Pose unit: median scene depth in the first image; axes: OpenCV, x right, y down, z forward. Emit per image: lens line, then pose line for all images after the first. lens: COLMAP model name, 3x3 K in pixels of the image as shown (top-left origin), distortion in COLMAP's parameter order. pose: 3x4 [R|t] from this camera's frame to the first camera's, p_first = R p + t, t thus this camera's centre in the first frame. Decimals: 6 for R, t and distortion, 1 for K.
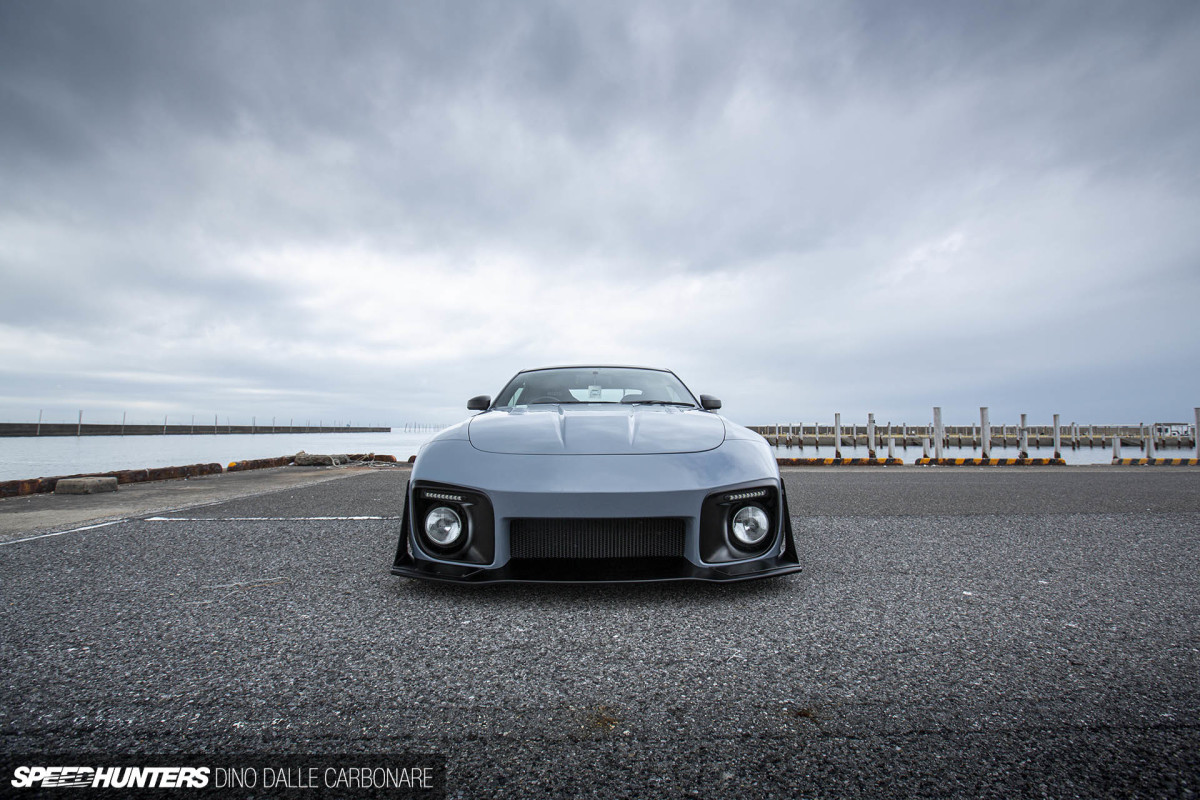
lens RADIAL K [[554.2, 0, 607.6], [0, 554.2, 356.5], [0, 0, 1]] dist [-0.029545, 0.004262]
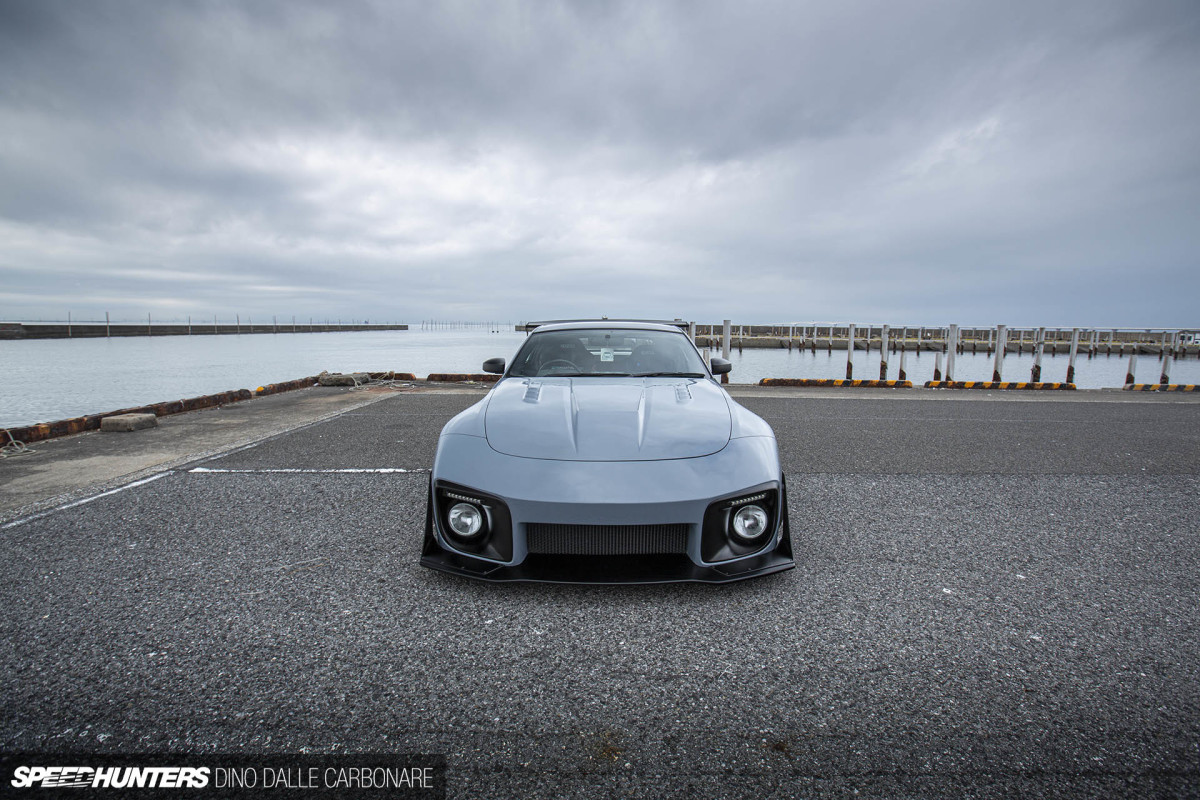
lens RADIAL K [[554.2, 0, 606.4], [0, 554.2, 377.8], [0, 0, 1]] dist [-0.029545, 0.004262]
pose [[0.999644, 0.001873, -0.026618, 0.012125], [0.004250, 0.973621, 0.228130, -0.267341], [0.026343, -0.228162, 0.973267, 0.023129]]
